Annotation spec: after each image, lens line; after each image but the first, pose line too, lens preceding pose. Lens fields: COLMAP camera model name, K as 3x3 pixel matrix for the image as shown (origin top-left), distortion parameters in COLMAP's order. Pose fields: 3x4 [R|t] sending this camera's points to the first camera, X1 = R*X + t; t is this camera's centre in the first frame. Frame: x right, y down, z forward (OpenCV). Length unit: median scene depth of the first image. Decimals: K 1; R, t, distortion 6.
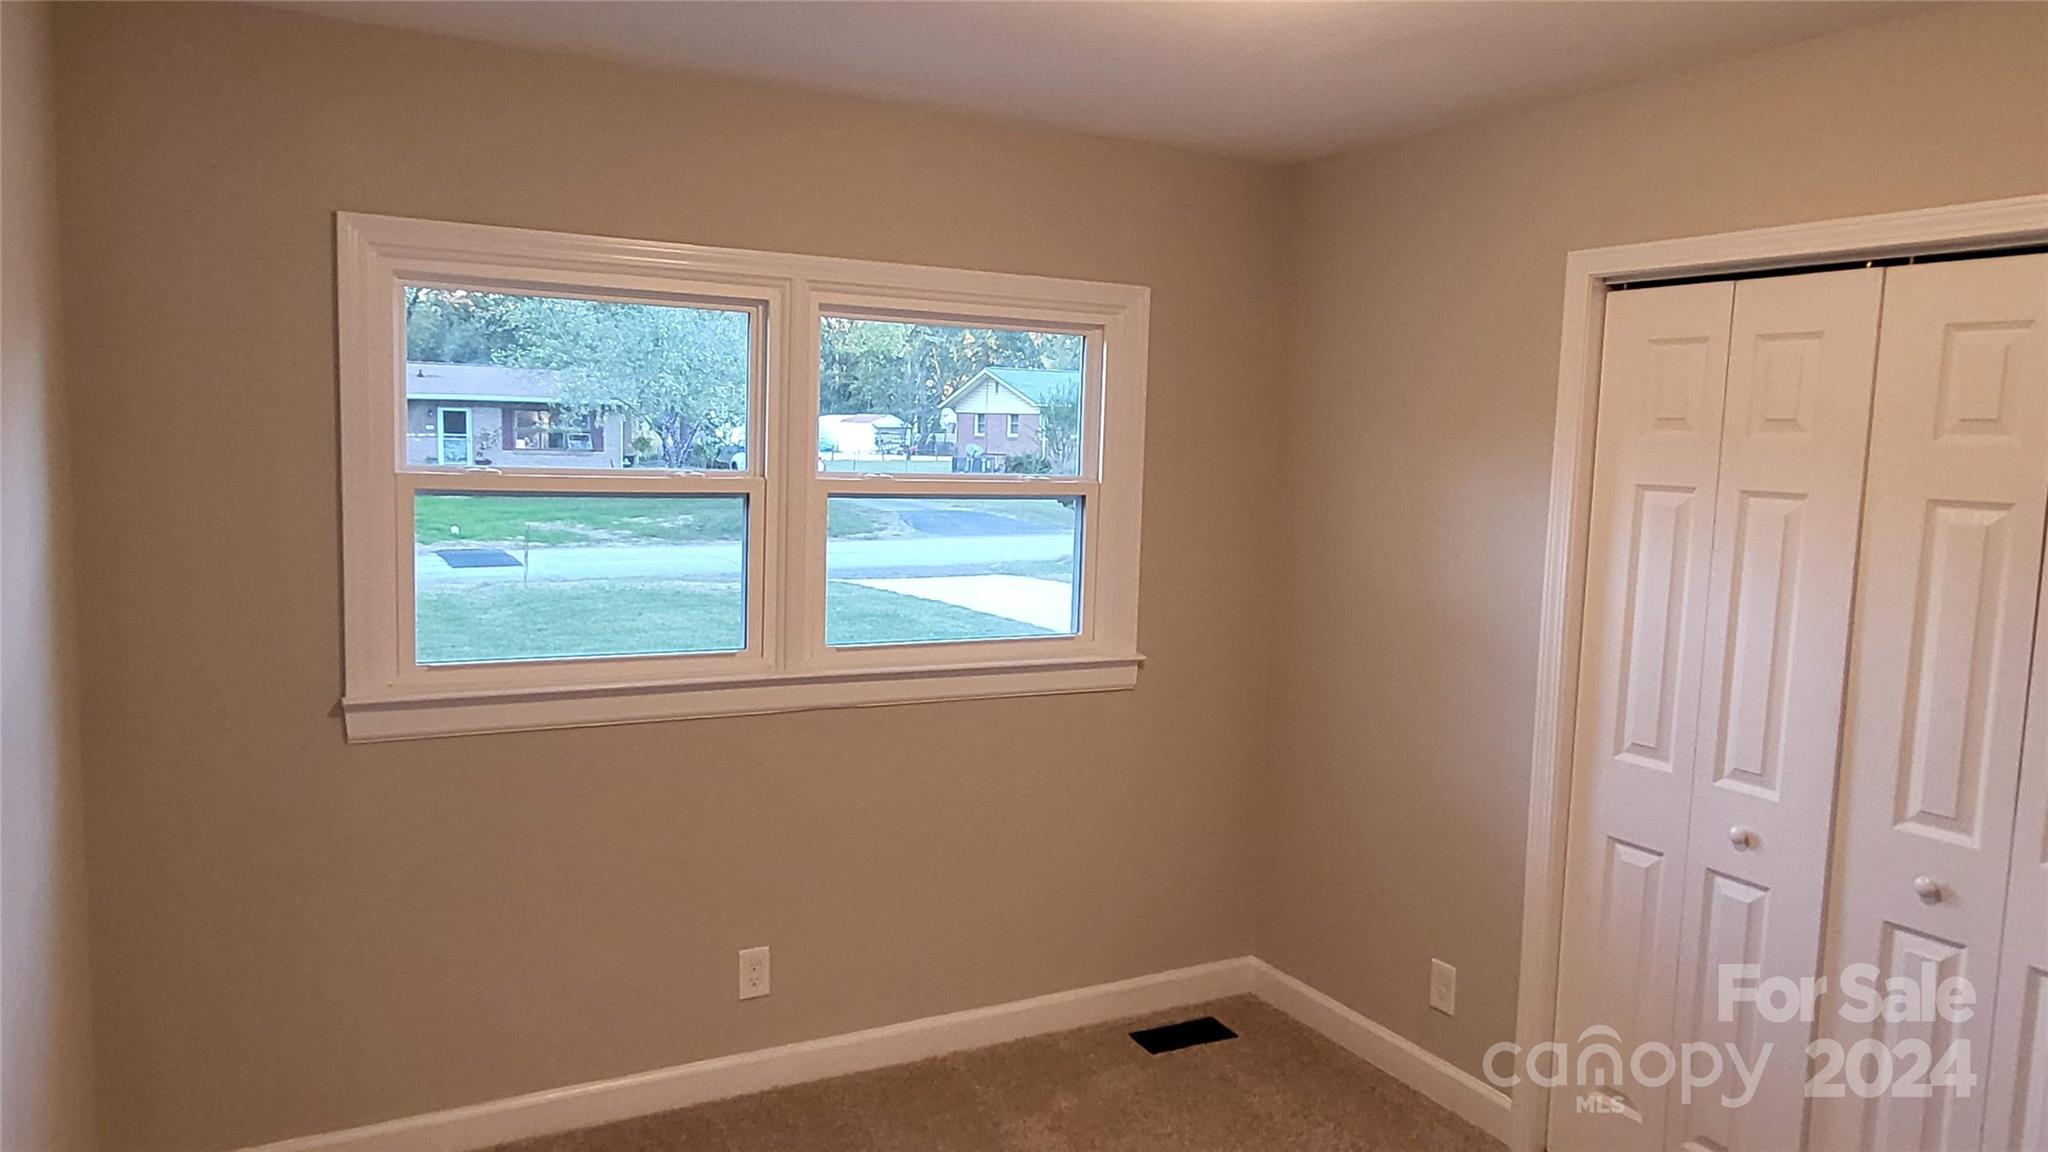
lens RADIAL K [[1507.1, 0, 1029.8], [0, 1507.1, 583.5], [0, 0, 1]] dist [0.006976, -0.005333]
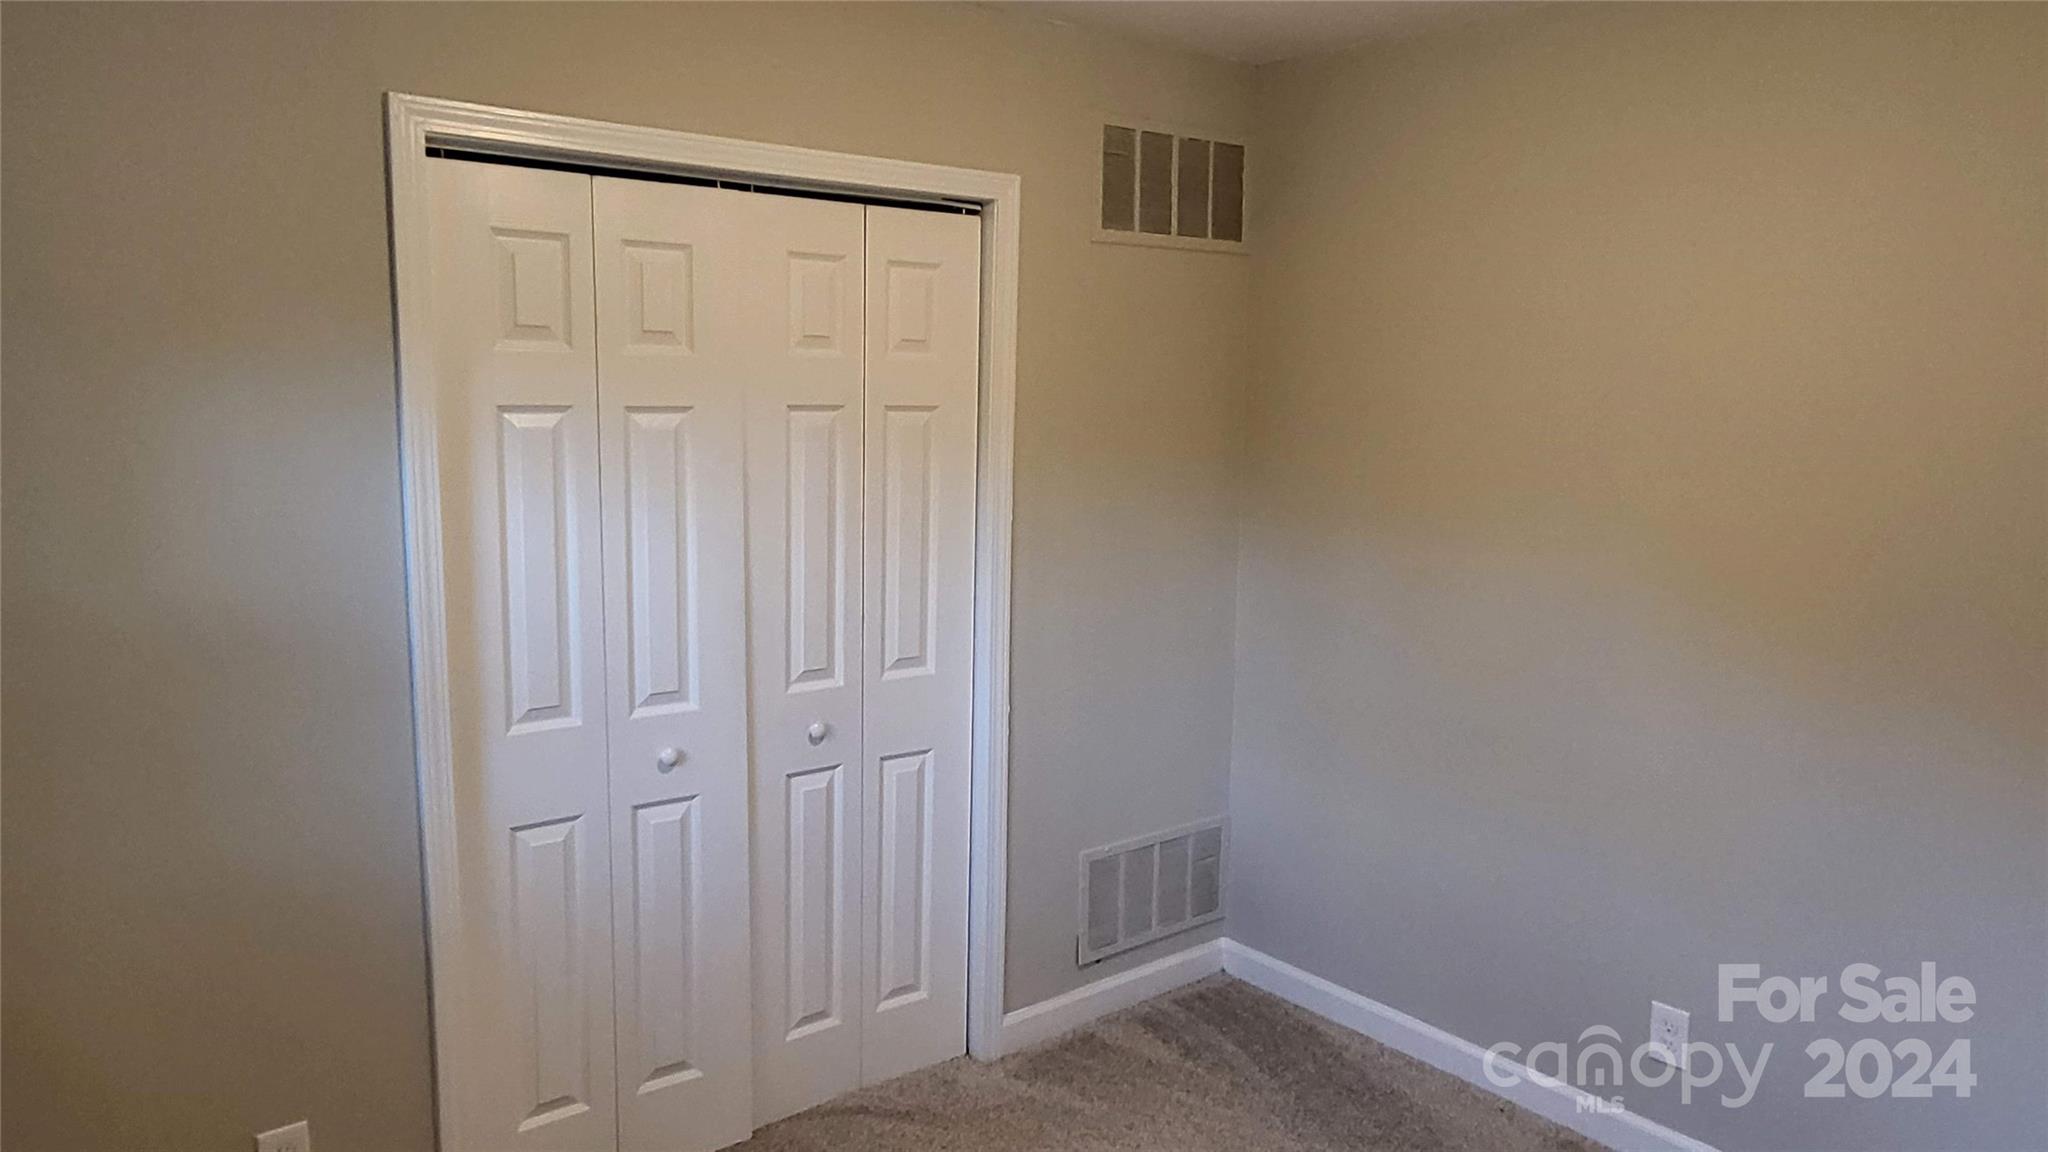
lens RADIAL K [[1507.1, 0, 1037.6], [0, 1507.1, 586.8], [0, 0, 1]] dist [0.006976, -0.005333]
pose [[-0.245371, -0.166564, 0.955013, -0.500603], [0.070628, 0.979440, 0.188971, -0.108984], [-0.966853, 0.113818, -0.228562, 0.962667]]
